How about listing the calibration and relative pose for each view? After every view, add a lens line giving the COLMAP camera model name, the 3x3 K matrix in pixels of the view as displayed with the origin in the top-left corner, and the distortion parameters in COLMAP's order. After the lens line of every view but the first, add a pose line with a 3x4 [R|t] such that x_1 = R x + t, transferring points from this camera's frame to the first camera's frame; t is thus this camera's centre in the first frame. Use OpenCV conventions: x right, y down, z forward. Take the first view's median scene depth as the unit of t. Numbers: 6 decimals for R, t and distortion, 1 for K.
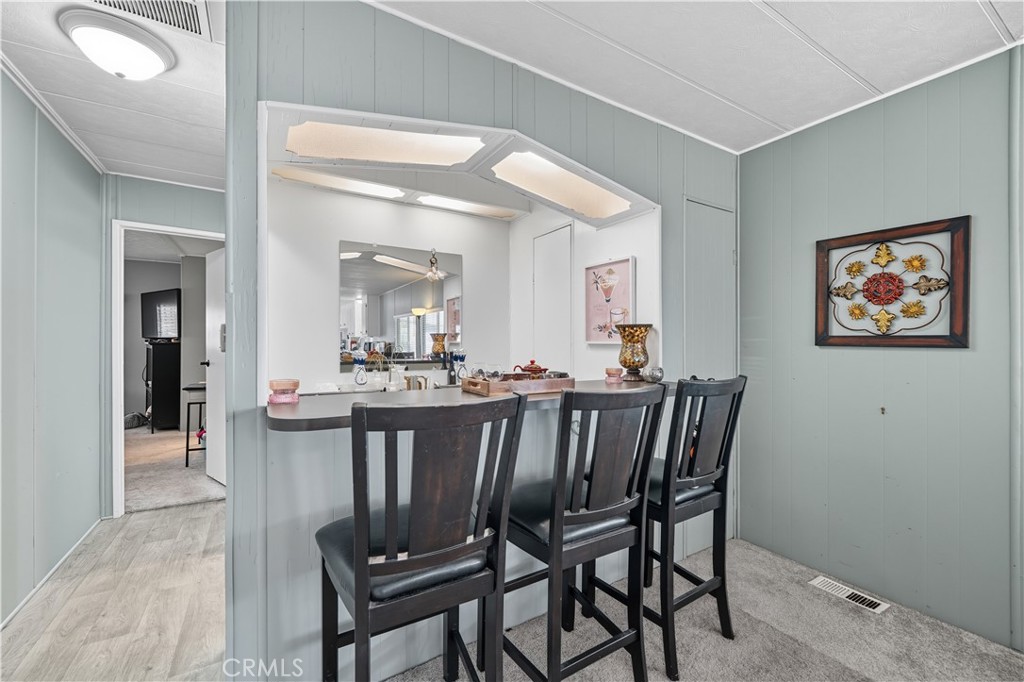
lens RADIAL K [[411.4, 0, 512.0], [0, 411.4, 341.0], [0, 0, 1]] dist [0.001464, 0.000218]
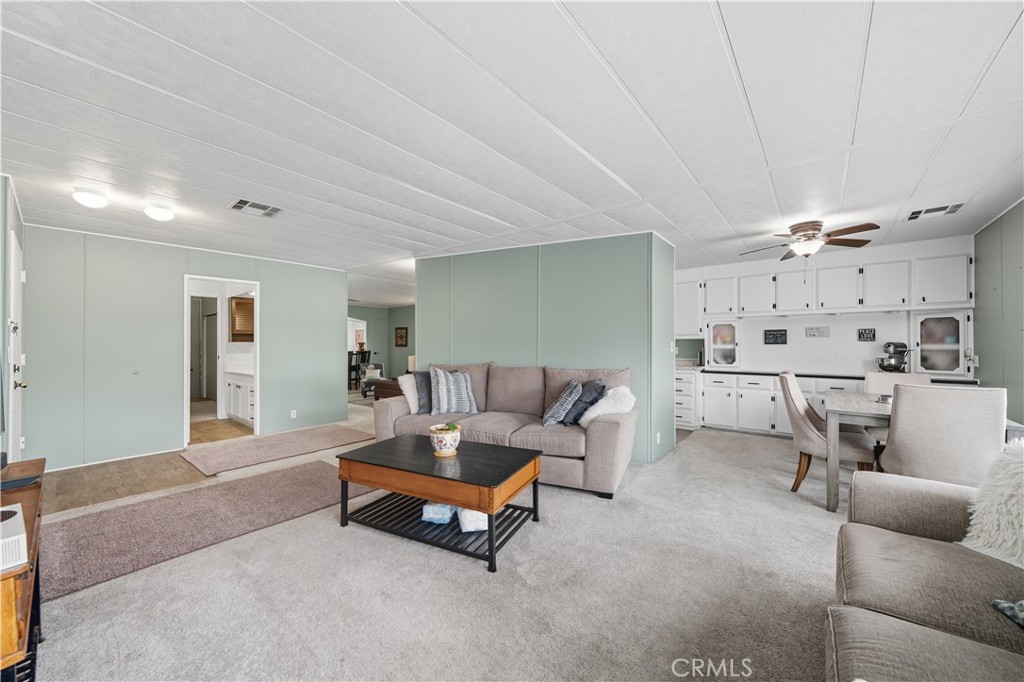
lens RADIAL K [[411.4, 0, 512.0], [0, 411.4, 341.0], [0, 0, 1]] dist [0.001464, 0.000218]
pose [[0.955713, -0.006324, 0.294233, 0.545373], [0.007313, 0.999971, -0.002259, -0.032991], [-0.294210, 0.004310, 0.955731, -4.340974]]
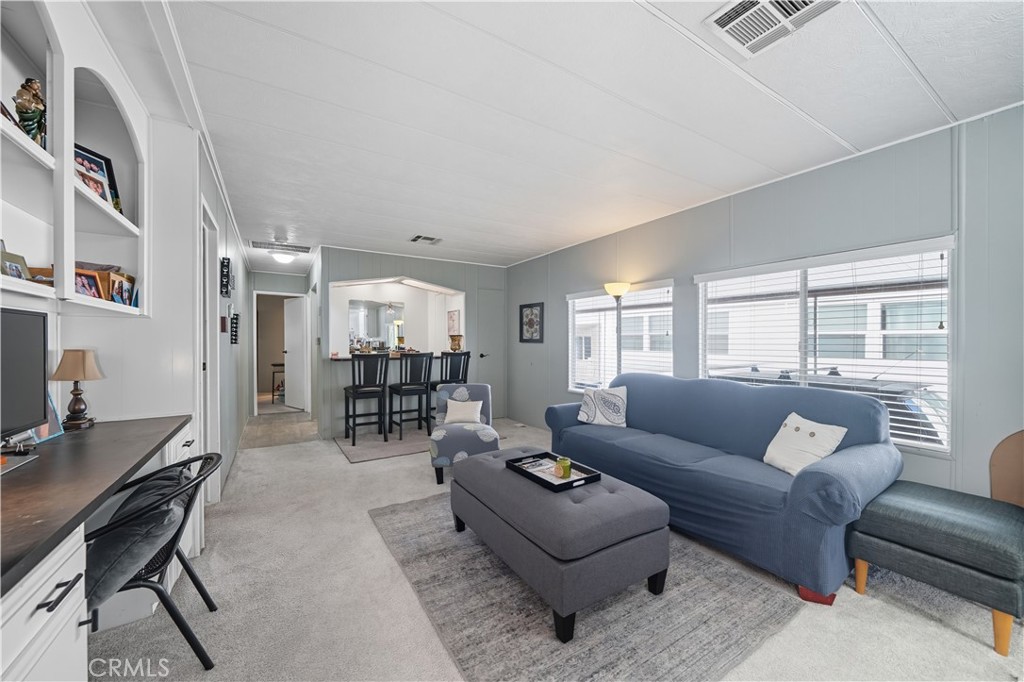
lens RADIAL K [[384.4, 0, 512.0], [0, 384.4, 341.0], [0, 0, 1]] dist [-0.000492, 0.000011]
pose [[0.999970, -0.005174, 0.005847, 0.604033], [0.005146, 0.999975, 0.004877, -0.009604], [-0.005872, -0.004847, 0.999971, -1.451927]]
